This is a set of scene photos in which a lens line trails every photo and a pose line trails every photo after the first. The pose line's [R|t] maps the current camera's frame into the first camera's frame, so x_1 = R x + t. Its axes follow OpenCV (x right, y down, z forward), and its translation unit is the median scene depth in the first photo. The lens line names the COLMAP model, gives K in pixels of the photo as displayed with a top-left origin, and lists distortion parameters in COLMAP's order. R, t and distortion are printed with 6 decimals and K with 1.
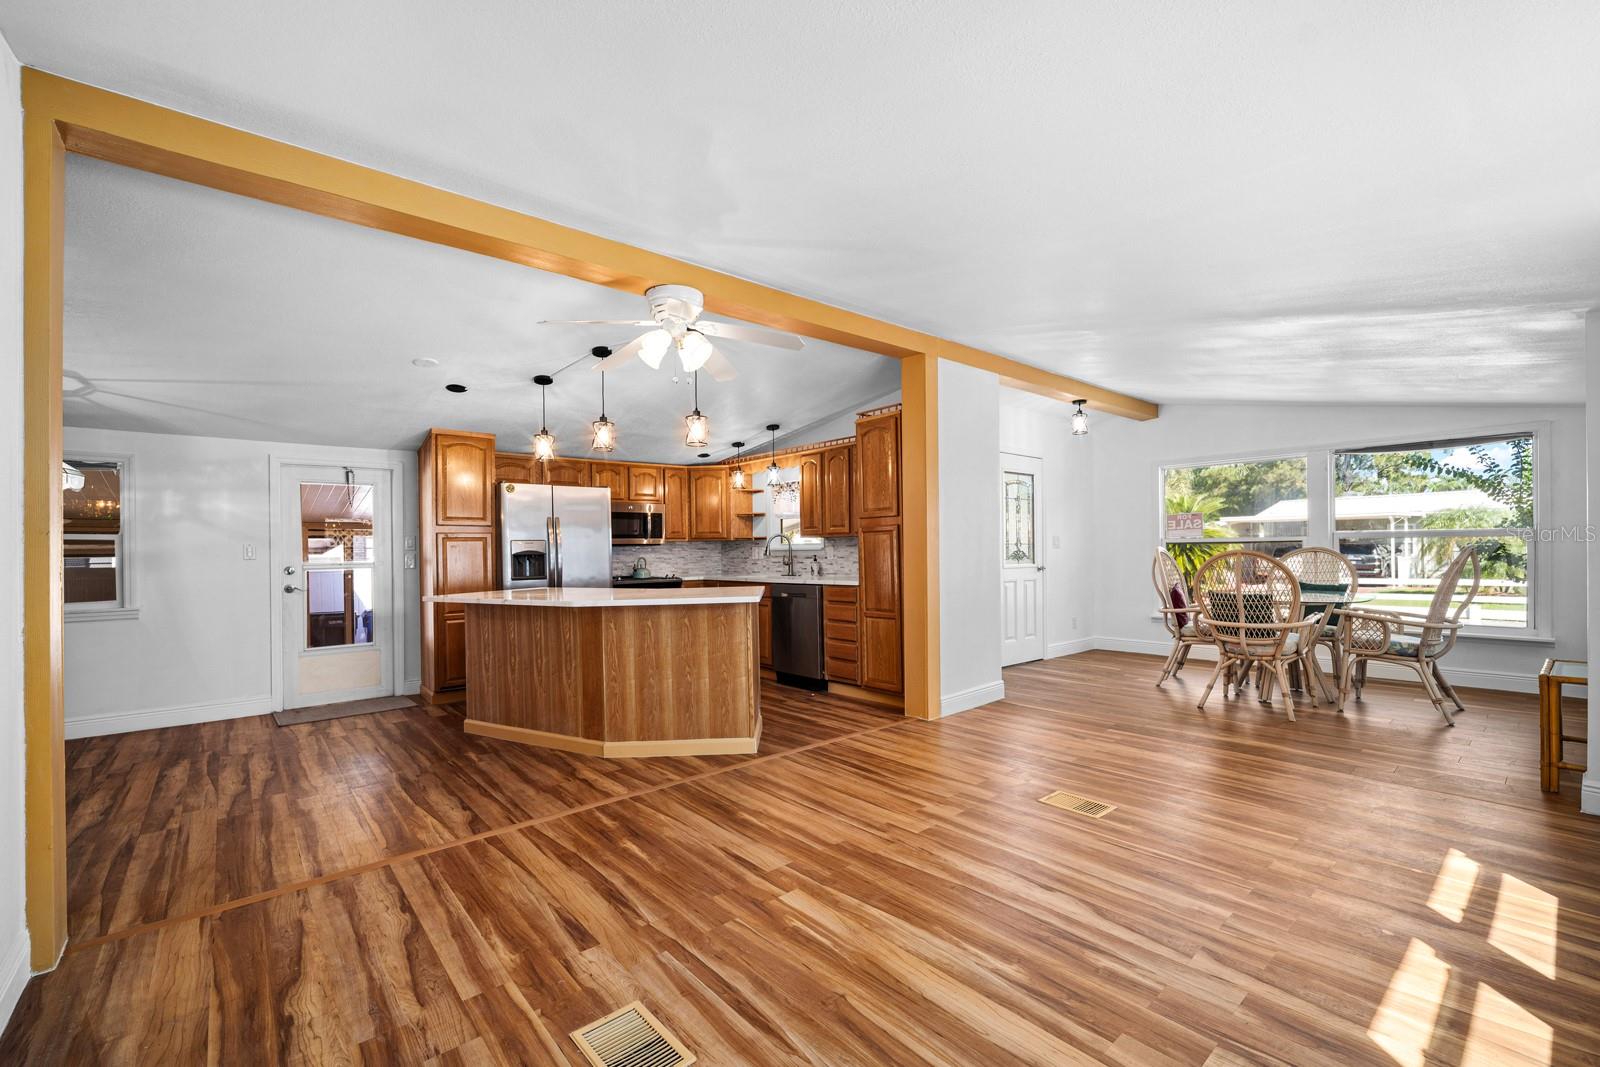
lens RADIAL K [[669.9, 0, 812.4], [0, 669.9, 550.0], [0, 0, 1]] dist [-0.014439, 0.000652]
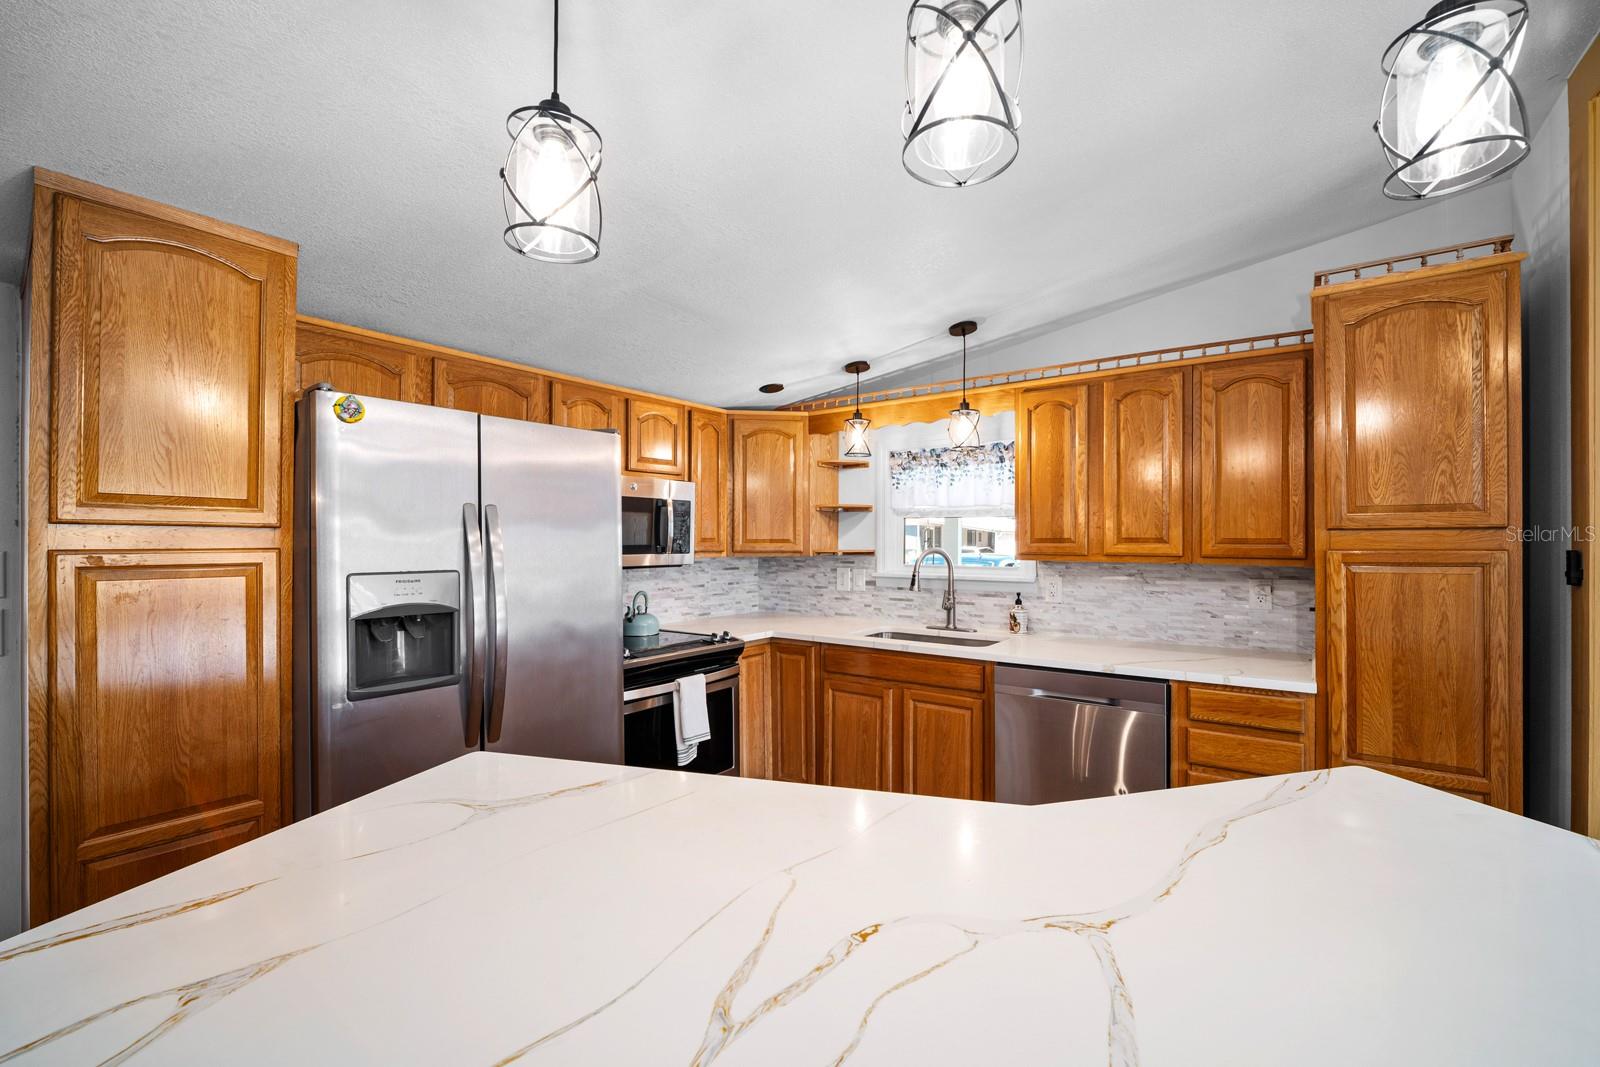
lens RADIAL K [[669.9, 0, 814.4], [0, 669.9, 536.4], [0, 0, 1]] dist [-0.014439, 0.000652]
pose [[0.974198, 0.016483, 0.225090, -0.296003], [-0.014516, 0.999841, -0.010392, -0.031037], [-0.225226, 0.006856, 0.974282, 0.619266]]
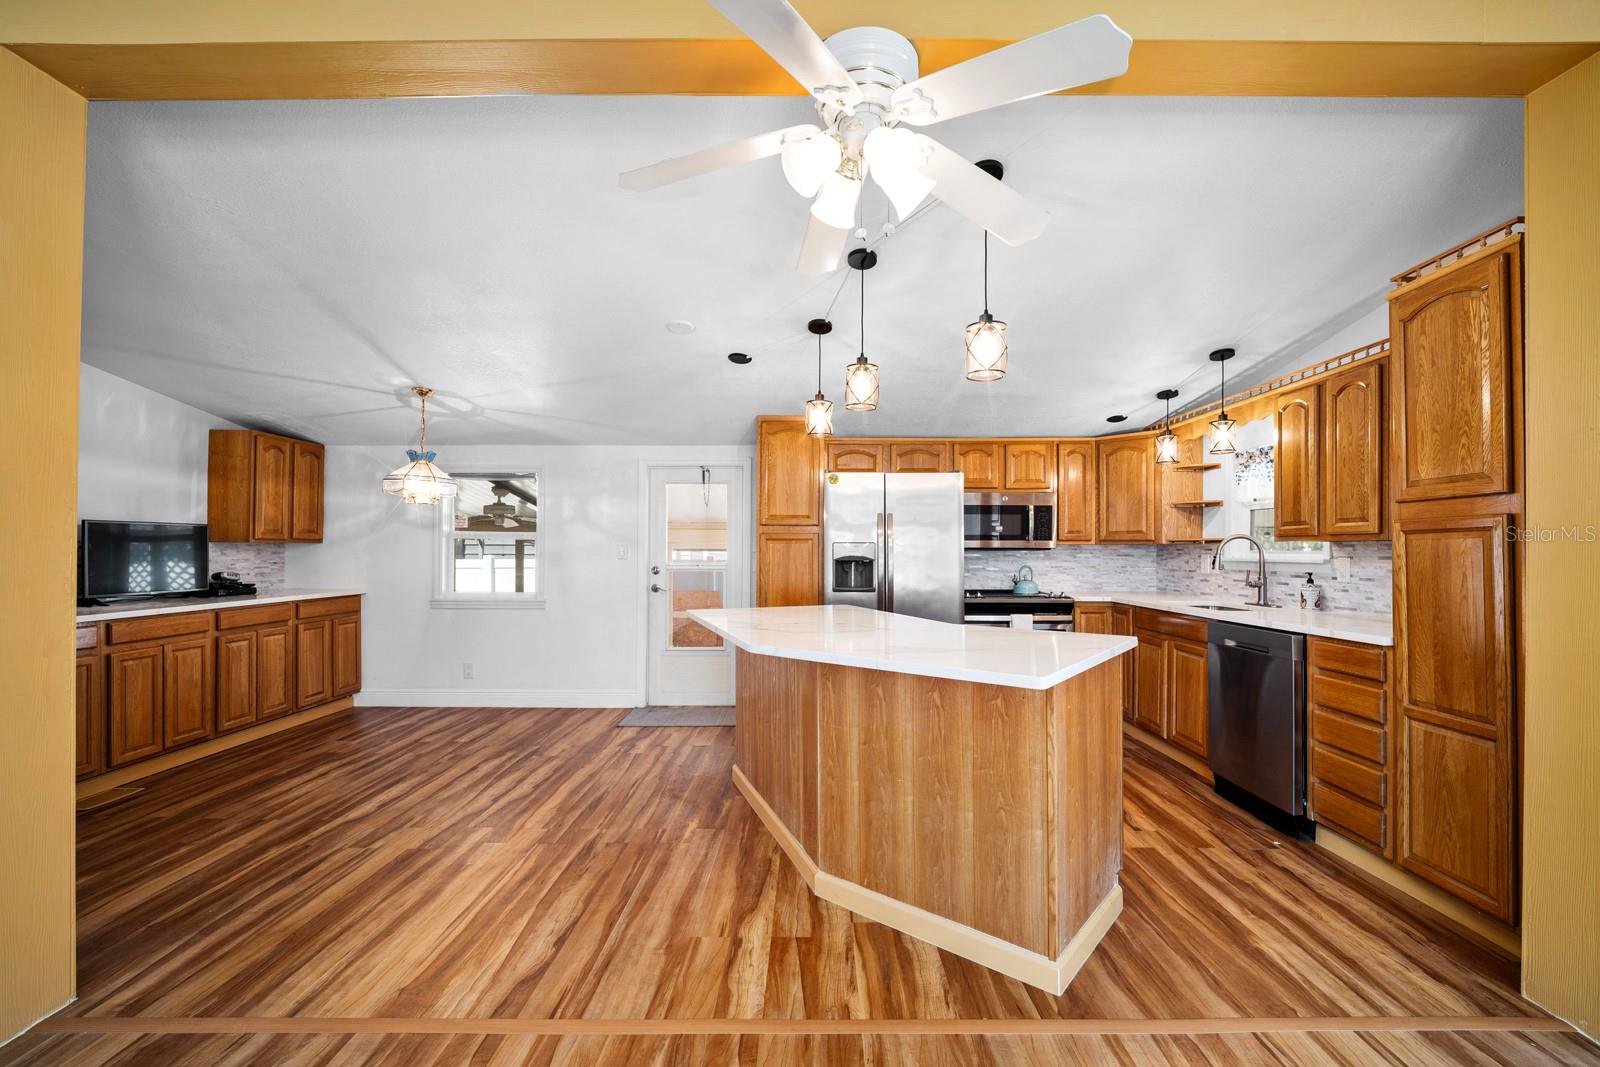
lens RADIAL K [[669.9, 0, 809.6], [0, 669.9, 546.1], [0, 0, 1]] dist [-0.014439, 0.000652]
pose [[0.752605, 0.011901, -0.658365, 0.061521], [-0.014027, 0.999900, 0.002040, -0.011131], [0.658323, 0.007699, 0.752696, 0.353868]]
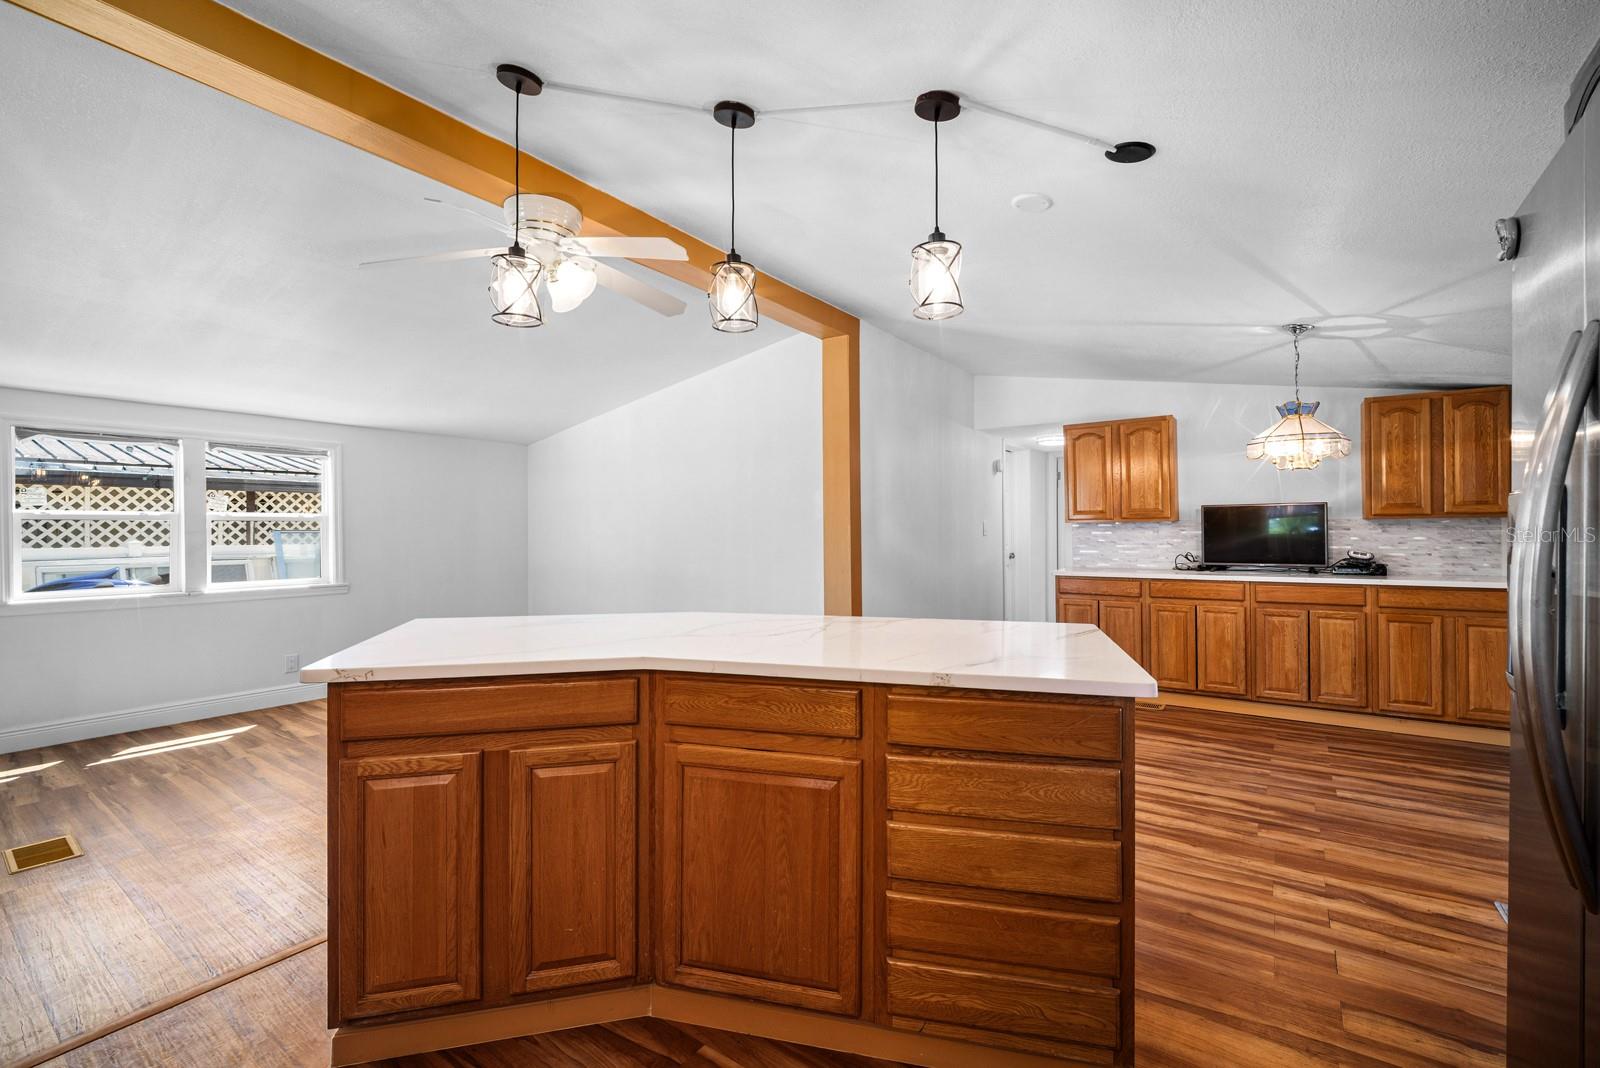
lens RADIAL K [[699.9, 0, 801.6], [0, 699.9, 519.1], [0, 0, 1]] dist [0.002022, -0.000013]
pose [[-0.969300, 0.018235, -0.245205, -0.171666], [0.020533, 0.999766, -0.006821, -0.012280], [0.245023, -0.011647, -0.969447, 1.140810]]
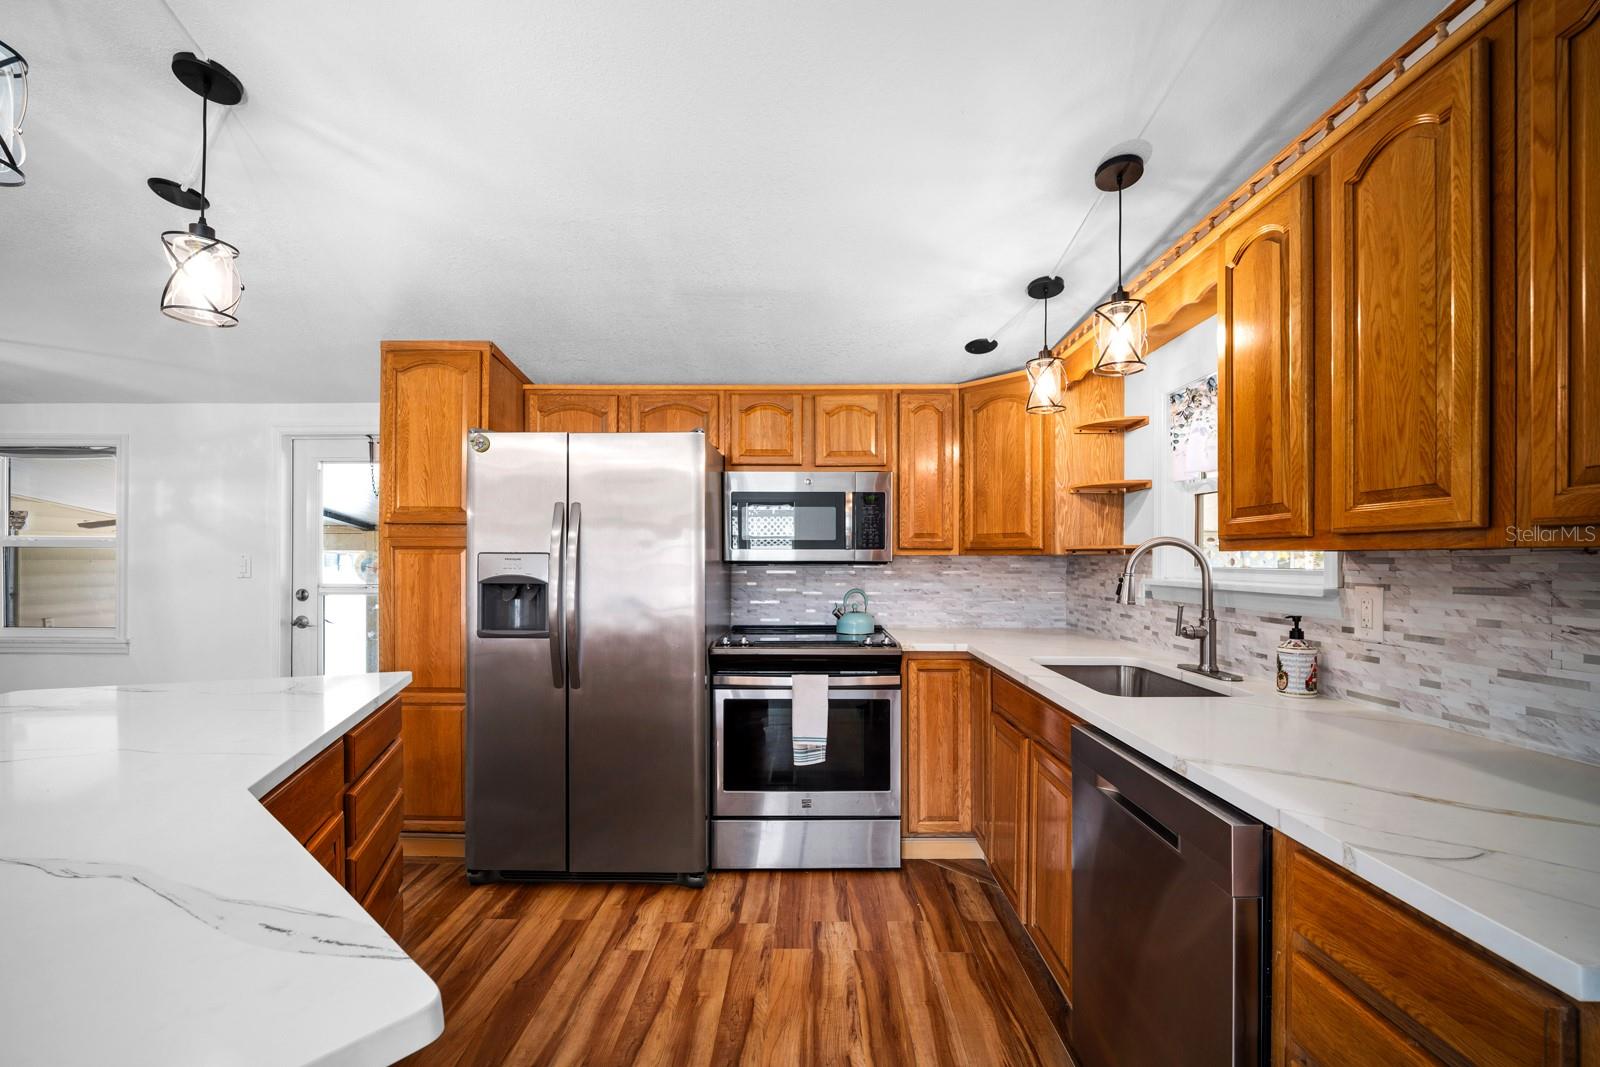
lens RADIAL K [[669.9, 0, 813.6], [0, 669.9, 556.3], [0, 0, 1]] dist [-0.014439, 0.000652]
pose [[0.753851, 0.012922, -0.656918, 0.036913], [-0.013451, 0.999901, 0.004233, -0.016671], [0.656908, 0.005645, 0.753950, 0.768827]]
